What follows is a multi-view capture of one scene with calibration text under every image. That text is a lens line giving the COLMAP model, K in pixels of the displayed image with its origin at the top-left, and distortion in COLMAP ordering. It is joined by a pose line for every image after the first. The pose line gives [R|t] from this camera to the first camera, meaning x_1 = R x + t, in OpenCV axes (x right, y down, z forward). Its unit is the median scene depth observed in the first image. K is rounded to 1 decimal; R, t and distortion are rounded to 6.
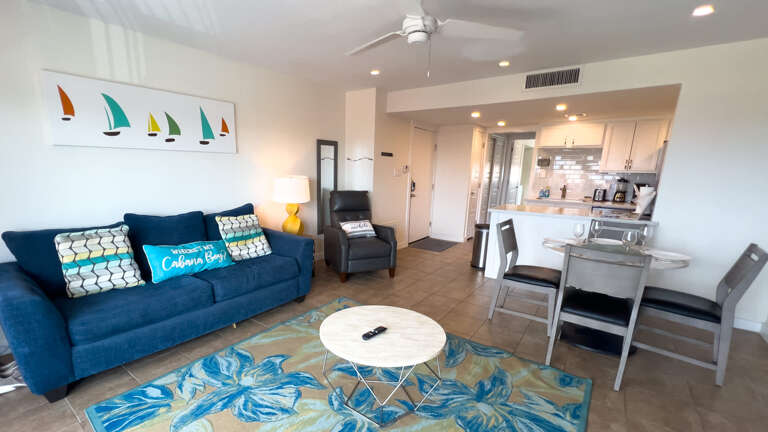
lens RADIAL K [[330.7, 0, 350.3], [0, 330.7, 244.3], [0, 0, 1]] dist [-0.001105, -0.000124]
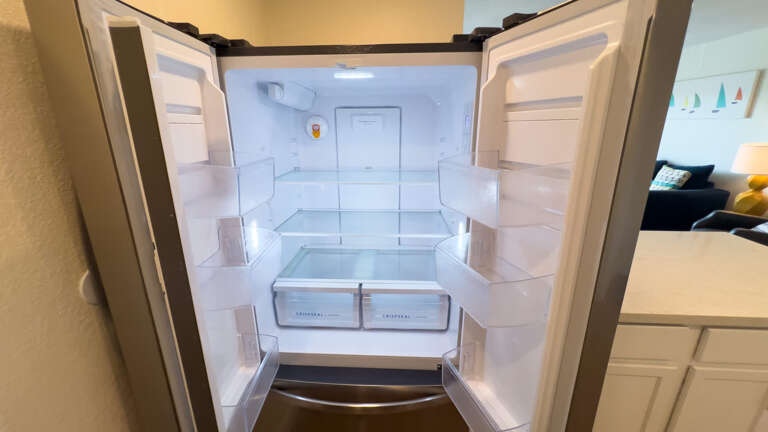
lens RADIAL K [[306.3, 0, 382.0], [0, 306.3, 213.9], [0, 0, 1]] dist [-0.001773, -0.000020]
pose [[-0.824349, 0.156064, -0.544144, 1.596102], [-0.130069, 0.883309, 0.450385, -0.398937], [0.550936, 0.442051, -0.707856, 1.610287]]
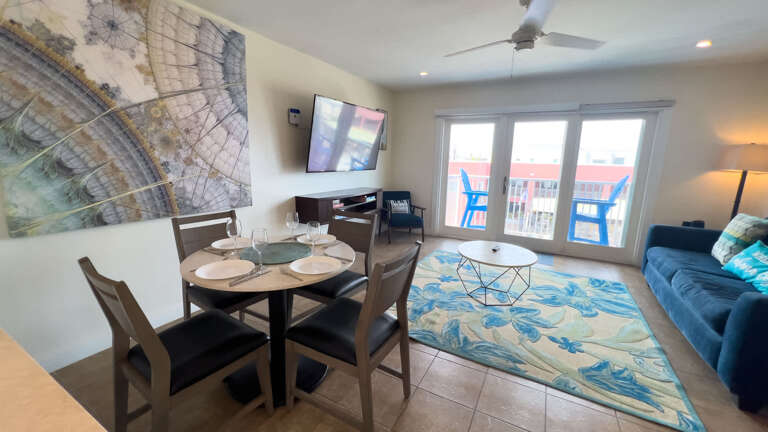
lens RADIAL K [[306.3, 0, 382.0], [0, 306.3, 213.9], [0, 0, 1]] dist [-0.001773, -0.000020]
pose [[-0.985443, -0.008747, -0.169781, 0.662789], [-0.075467, 0.917394, 0.390760, -0.342729], [0.152338, 0.397885, -0.904699, 1.600928]]
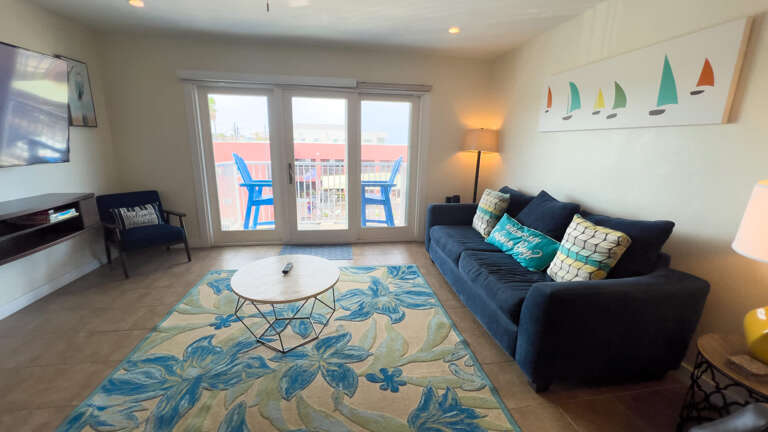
lens RADIAL K [[306.3, 0, 382.0], [0, 306.3, 213.9], [0, 0, 1]] dist [-0.001773, -0.000020]
pose [[-0.679724, 0.138037, -0.720362, 0.456250], [-0.195189, 0.912674, 0.359066, -0.295143], [0.707019, 0.384672, -0.593423, 1.306977]]
